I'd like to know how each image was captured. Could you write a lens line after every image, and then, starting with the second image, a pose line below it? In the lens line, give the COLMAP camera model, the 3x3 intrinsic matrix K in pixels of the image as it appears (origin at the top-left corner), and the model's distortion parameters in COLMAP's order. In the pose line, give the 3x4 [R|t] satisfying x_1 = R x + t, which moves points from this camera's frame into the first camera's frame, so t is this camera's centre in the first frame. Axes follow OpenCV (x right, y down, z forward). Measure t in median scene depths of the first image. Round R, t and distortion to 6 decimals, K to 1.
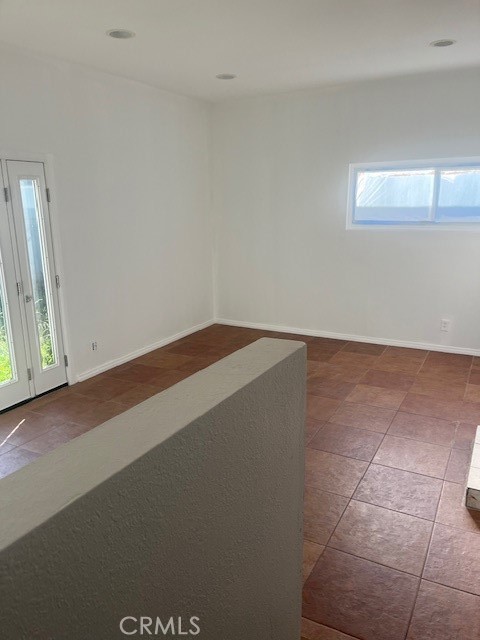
lens RADIAL K [[475.5, 0, 248.2], [0, 475.5, 318.1], [0, 0, 1]] dist [0.051224, -0.067663]
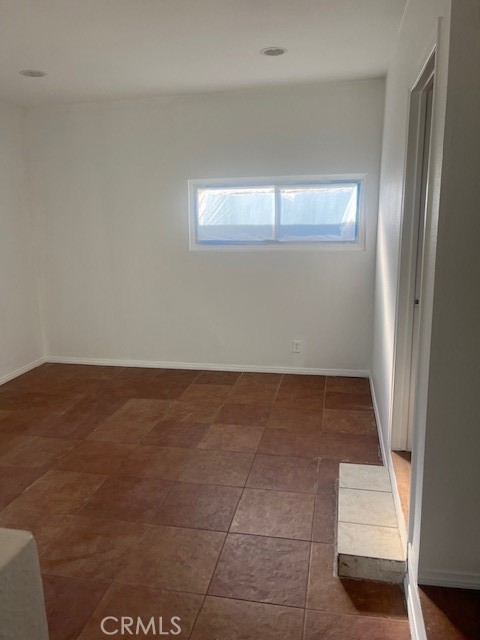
lens RADIAL K [[479.0, 0, 241.3], [0, 479.0, 317.2], [0, 0, 1]] dist [0.045915, -0.070882]
pose [[0.958760, -0.060035, 0.277803, 0.047111], [0.071462, 0.996956, -0.031183, -0.027743], [-0.275085, 0.049749, 0.960132, 0.120817]]
